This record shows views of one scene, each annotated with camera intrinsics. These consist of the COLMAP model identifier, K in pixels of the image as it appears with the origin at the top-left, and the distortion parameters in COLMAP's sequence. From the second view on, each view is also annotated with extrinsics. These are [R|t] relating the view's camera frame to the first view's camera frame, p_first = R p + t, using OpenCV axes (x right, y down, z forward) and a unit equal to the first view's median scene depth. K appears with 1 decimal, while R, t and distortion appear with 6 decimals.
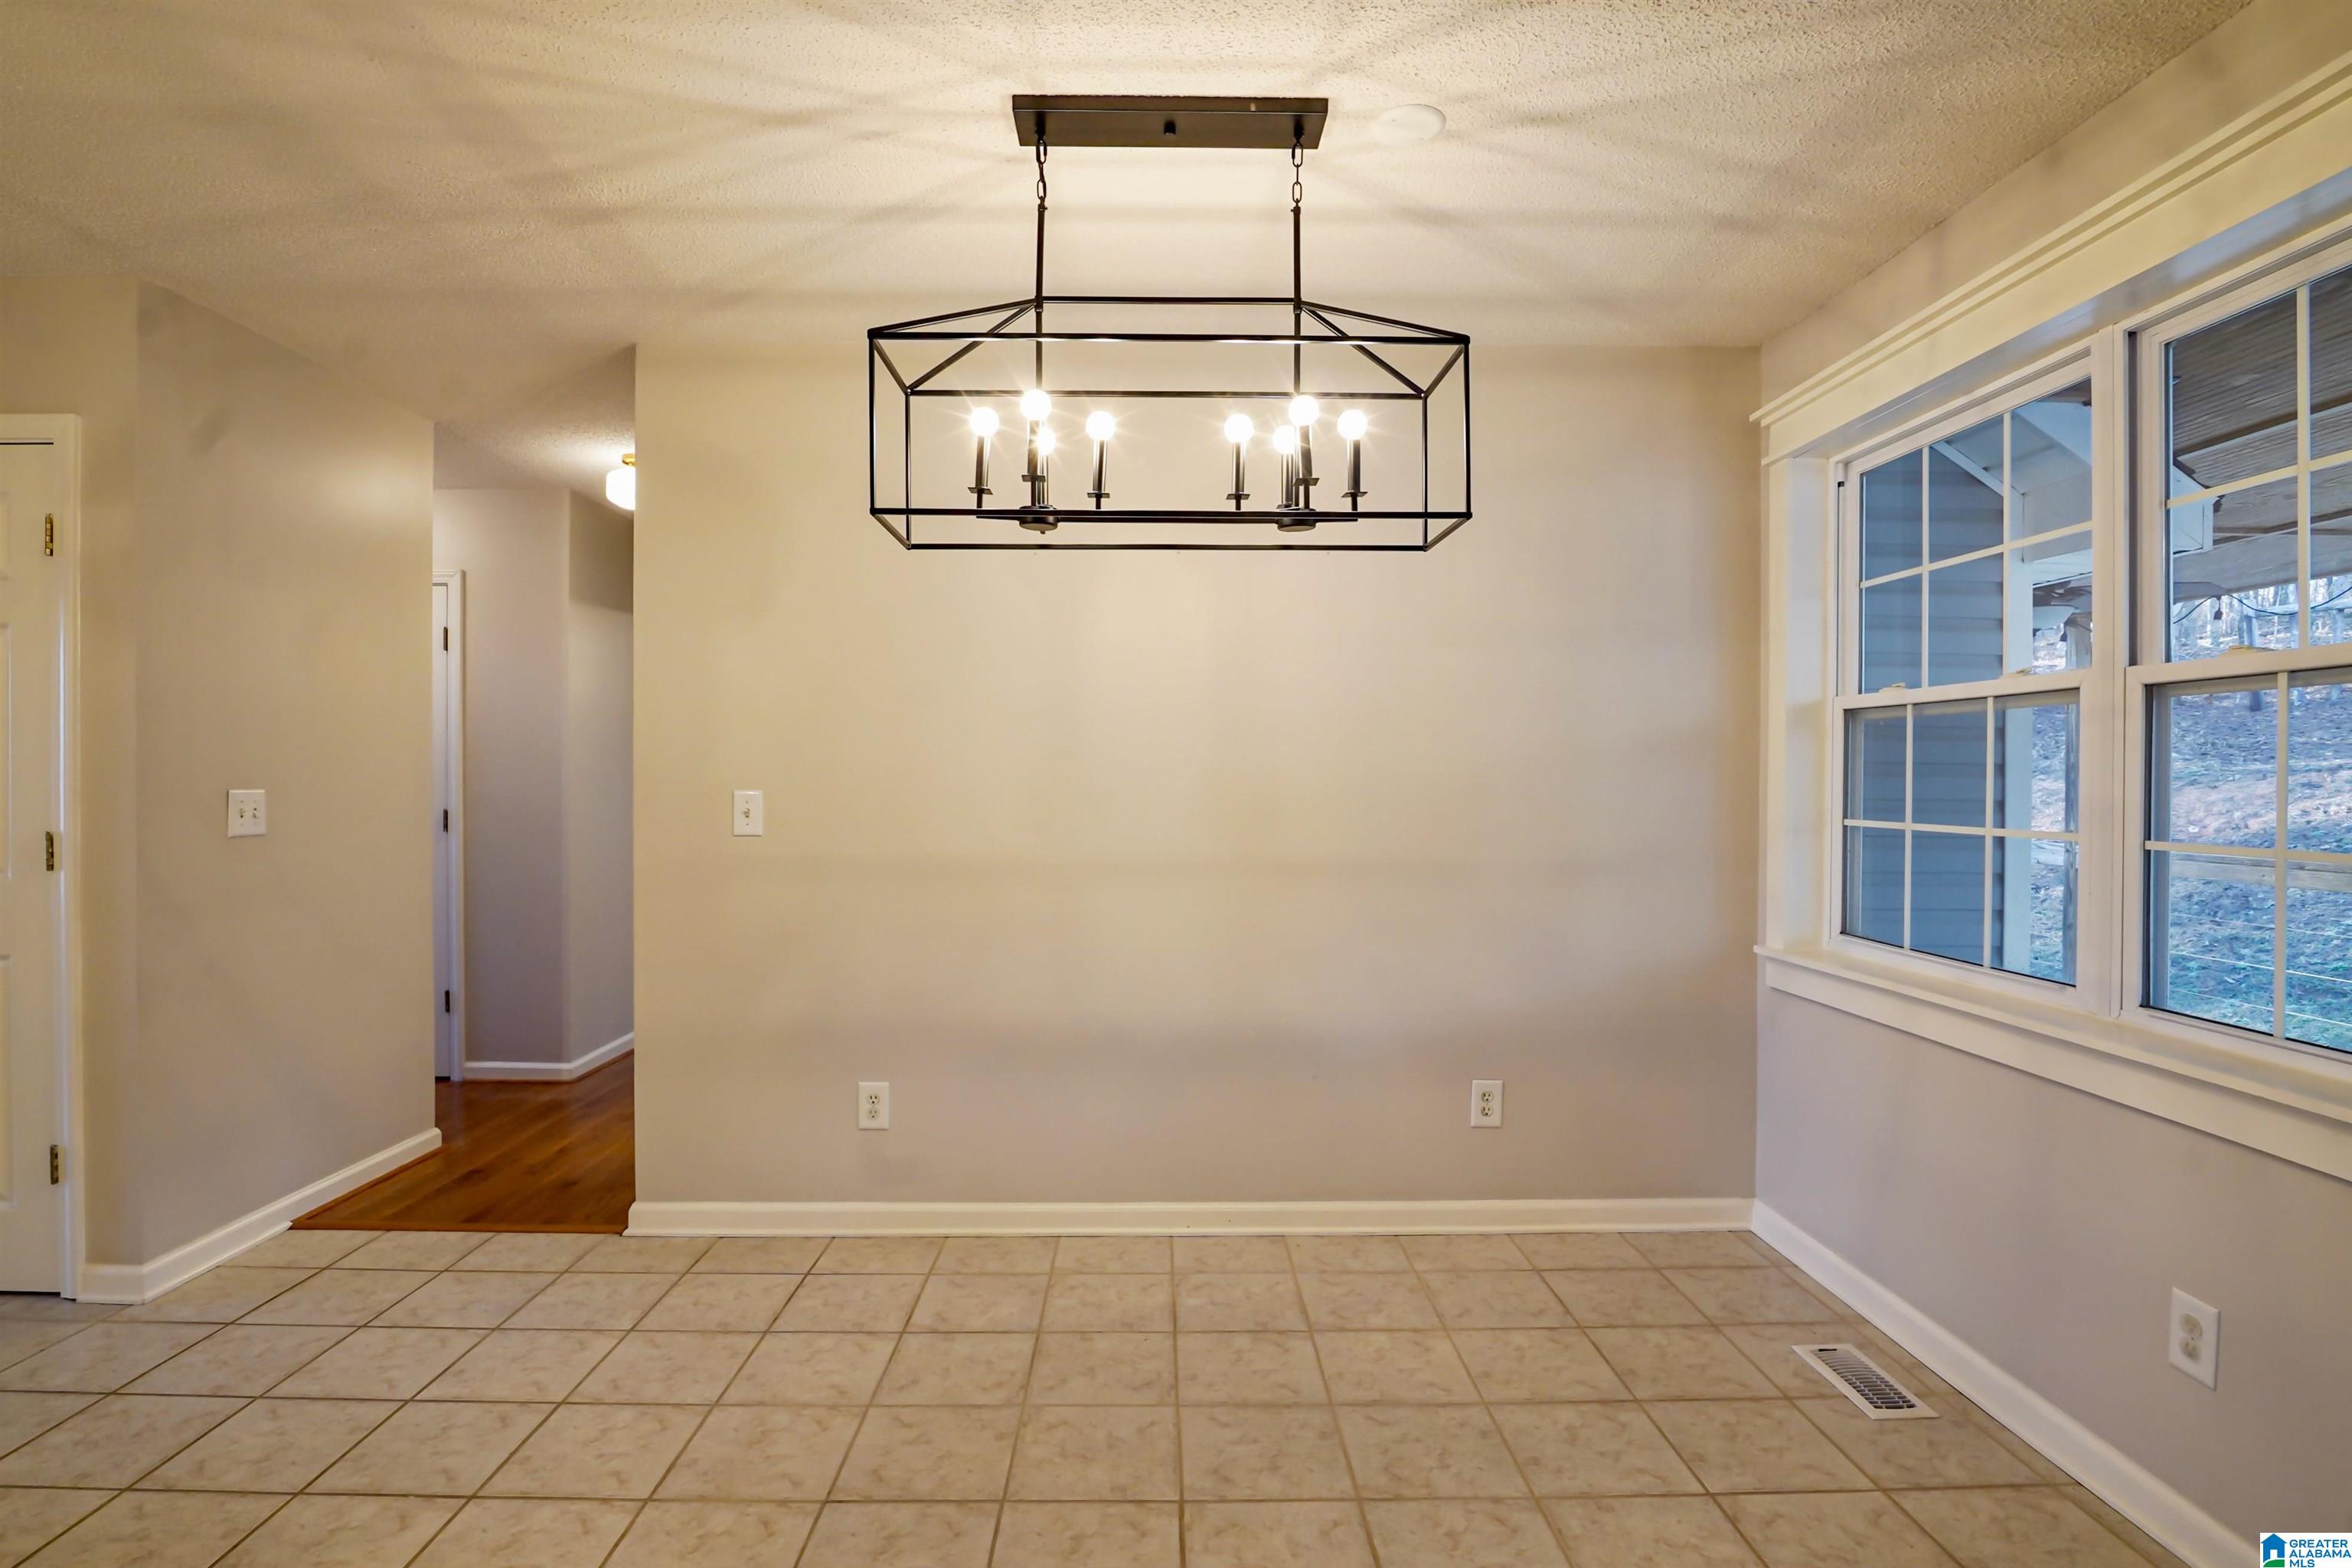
lens RADIAL K [[1157.2, 0, 1167.8], [0, 1157.2, 790.9], [0, 0, 1]] dist [-0.021789, -0.002077]
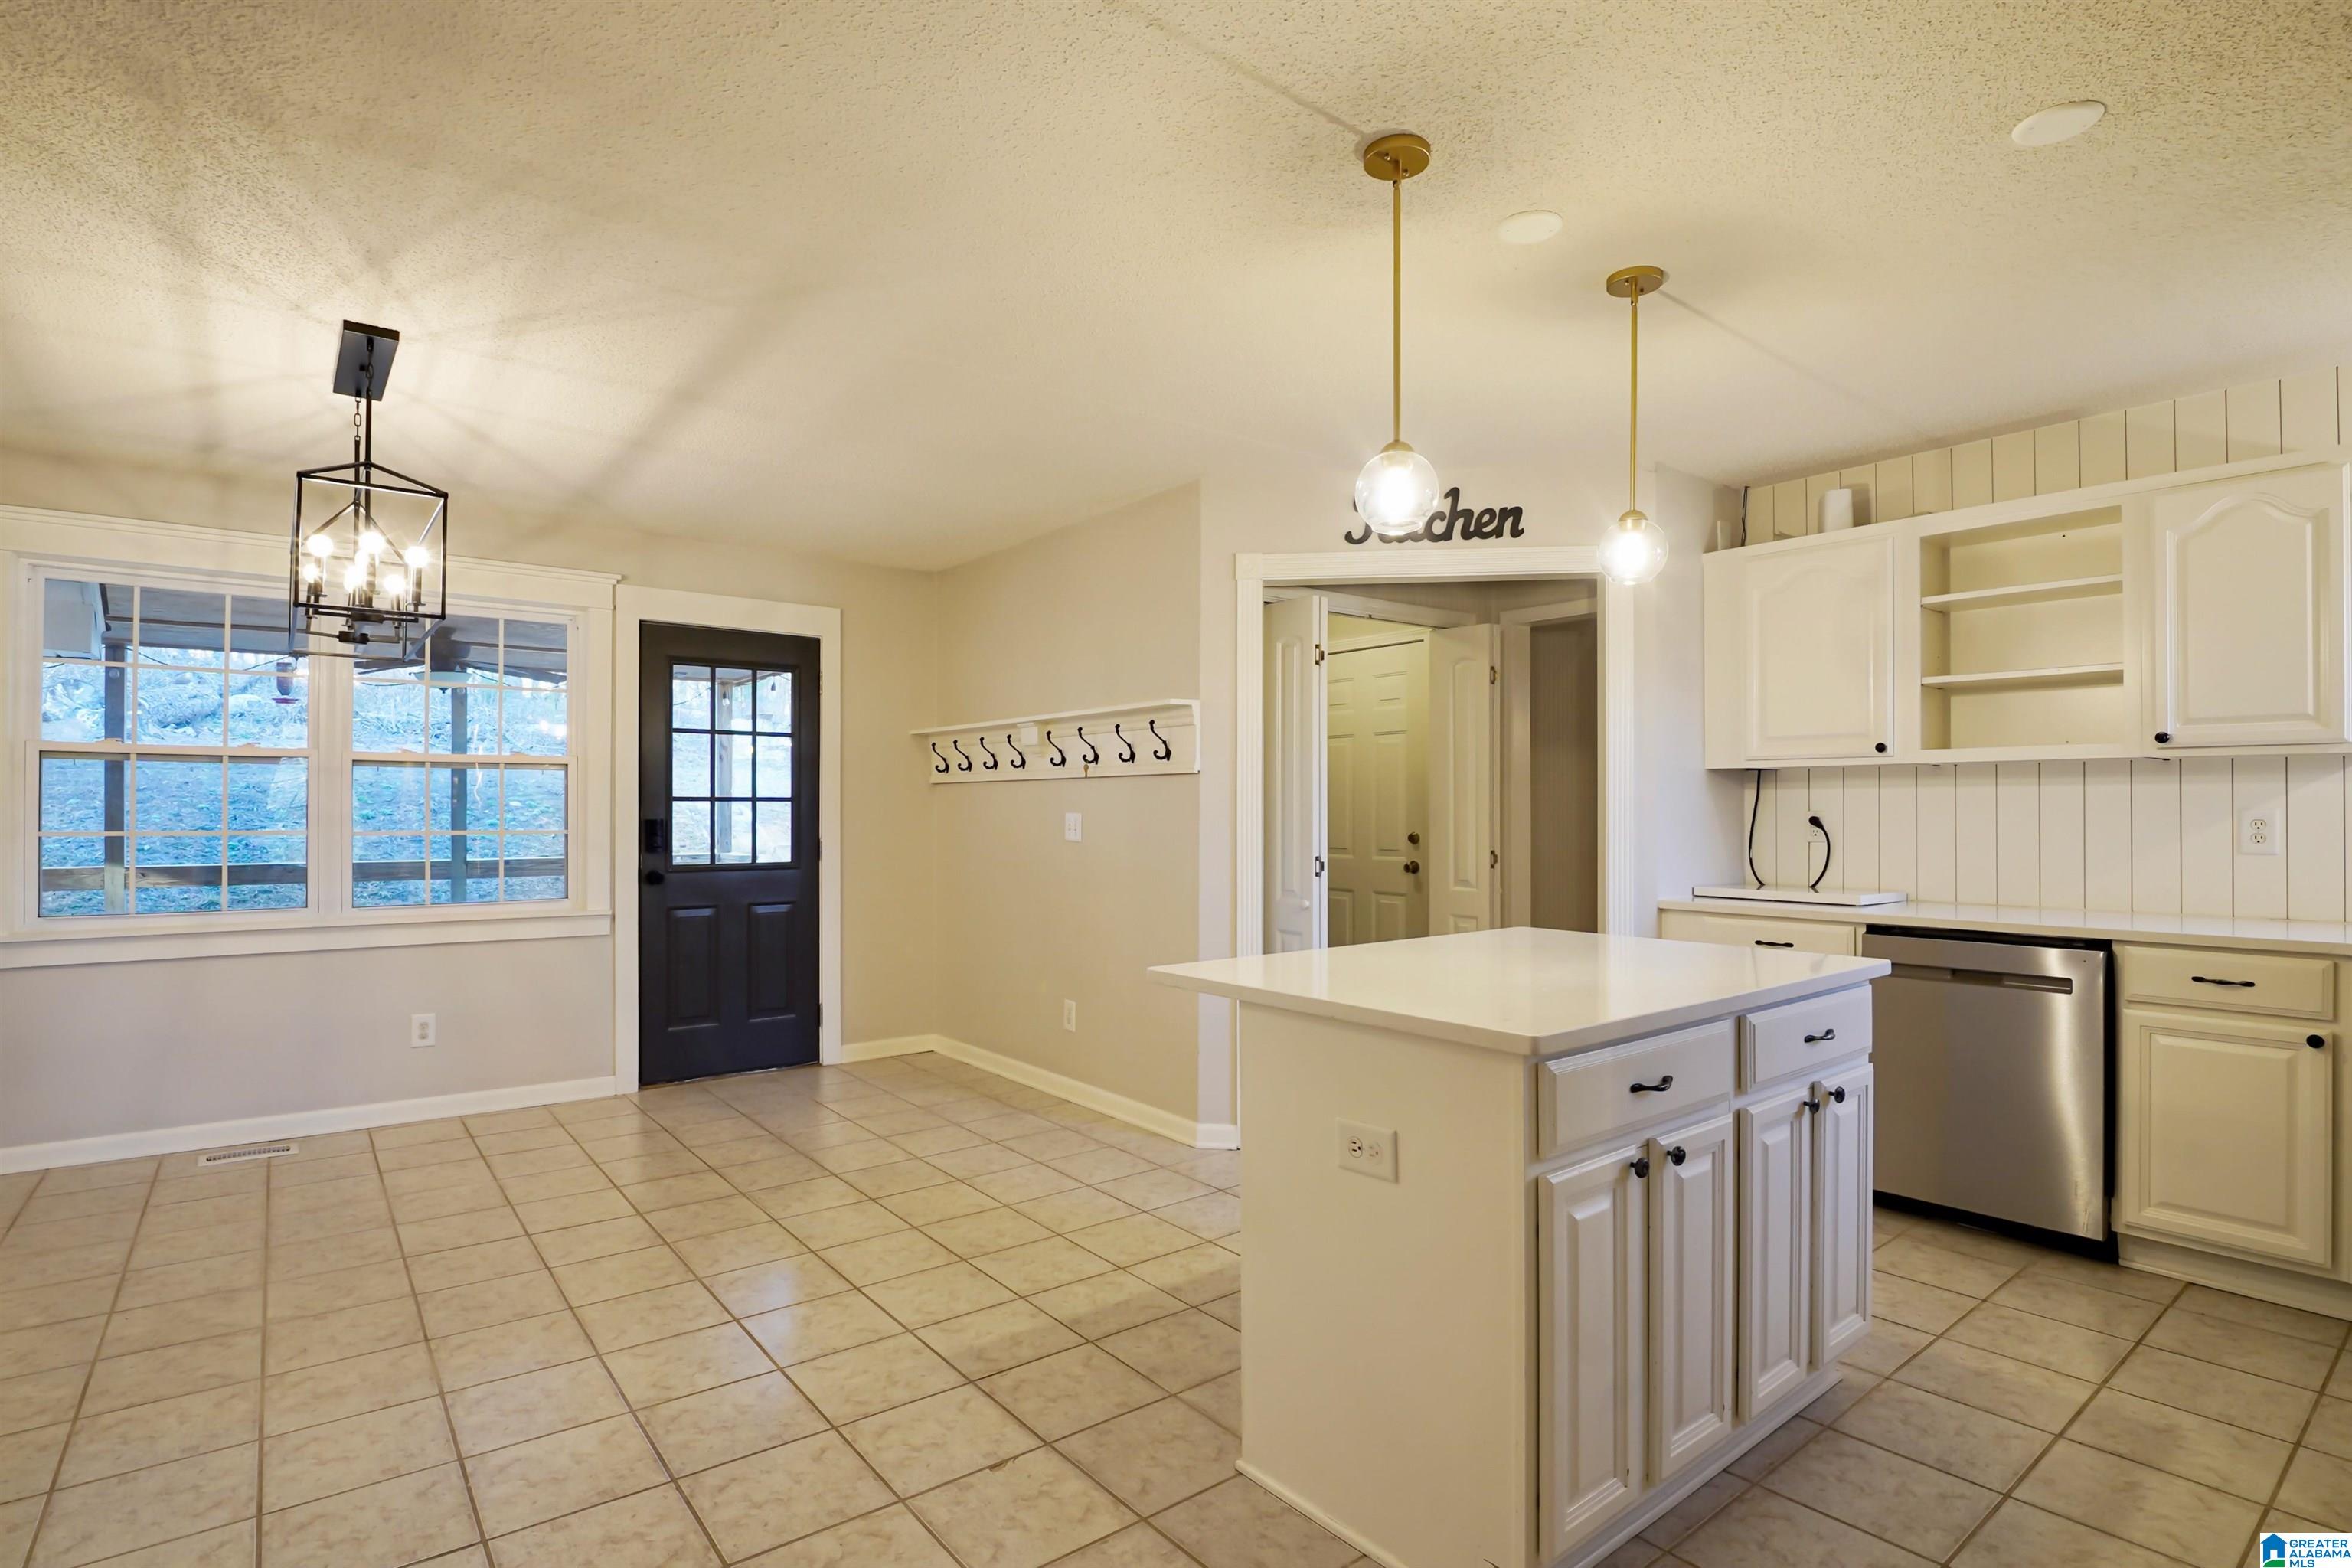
lens RADIAL K [[1148.7, 0, 1160.5], [0, 1148.7, 804.3], [0, 0, 1]] dist [-0.023365, -0.001340]
pose [[-0.603999, 0.001351, 0.796984, -1.460849], [0.004913, 0.999986, 0.002028, -0.005745], [-0.796970, 0.005140, -0.603997, 0.864625]]
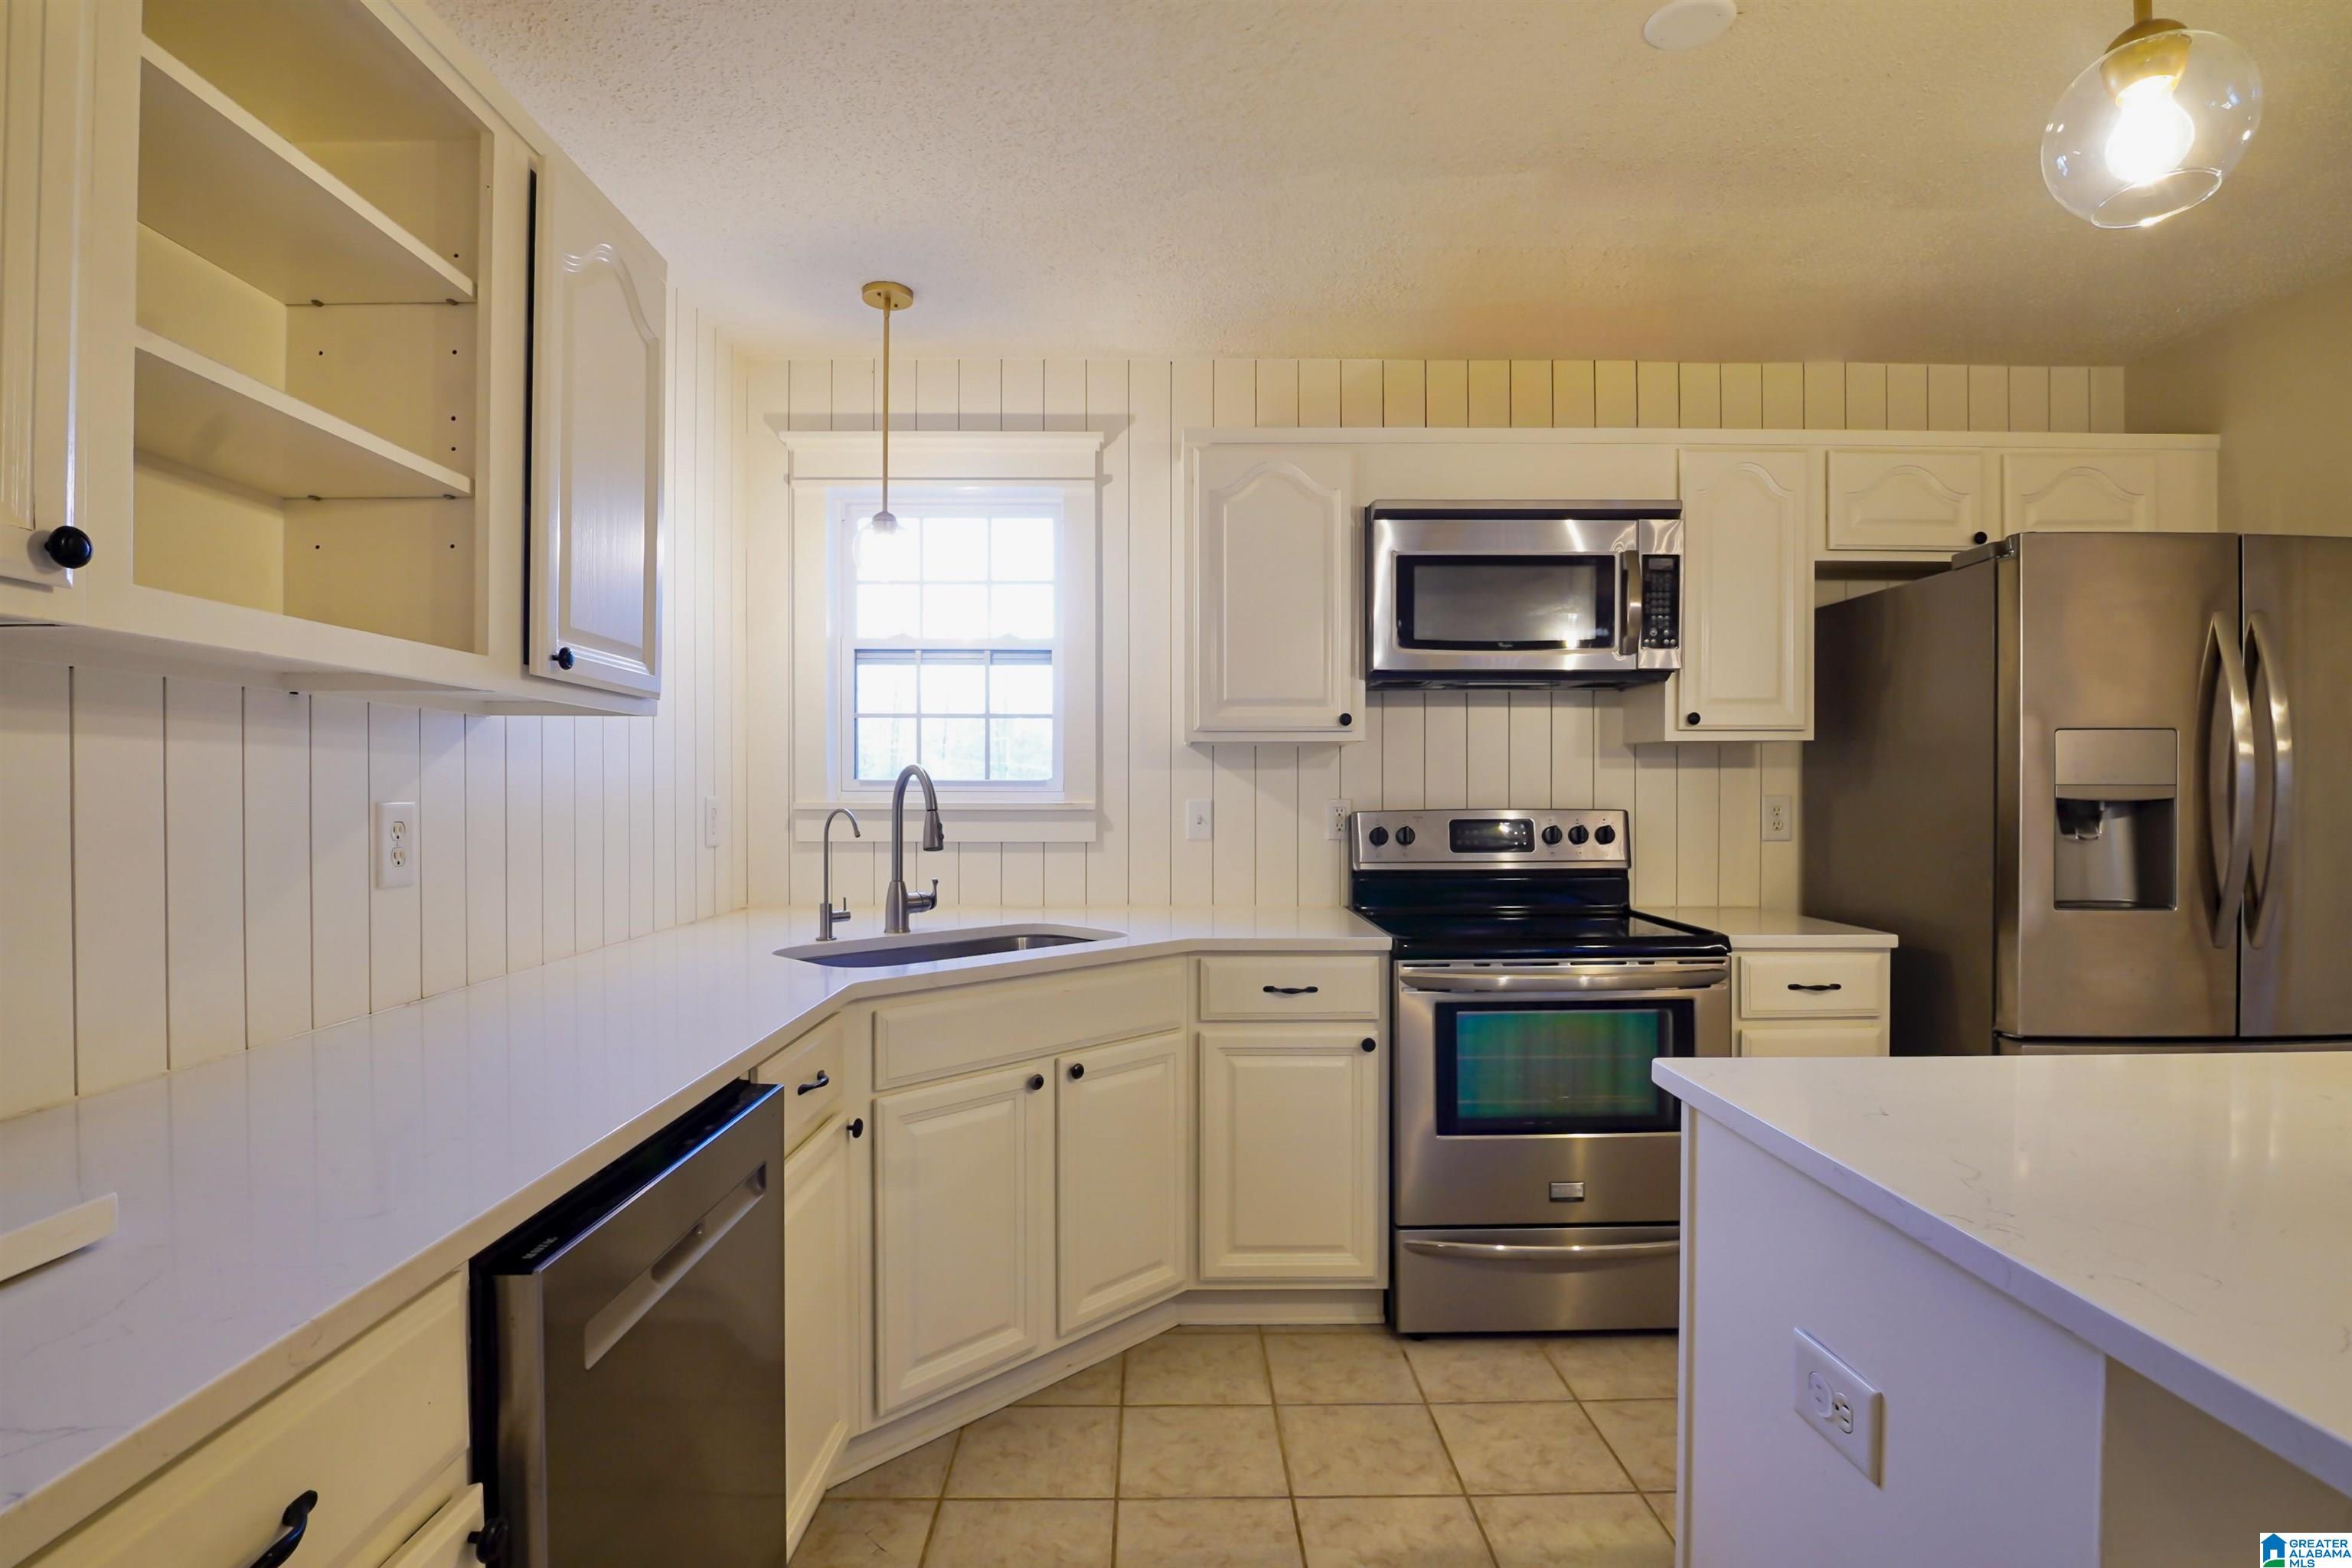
lens RADIAL K [[1153.7, 0, 1167.9], [0, 1153.7, 798.9], [0, 0, 1]] dist [-0.021308, -0.001245]
pose [[-0.001137, 0.002512, -0.999996, -0.524915], [-0.005739, 0.999980, 0.002518, 0.002187], [0.999983, 0.005742, -0.001123, -0.410662]]
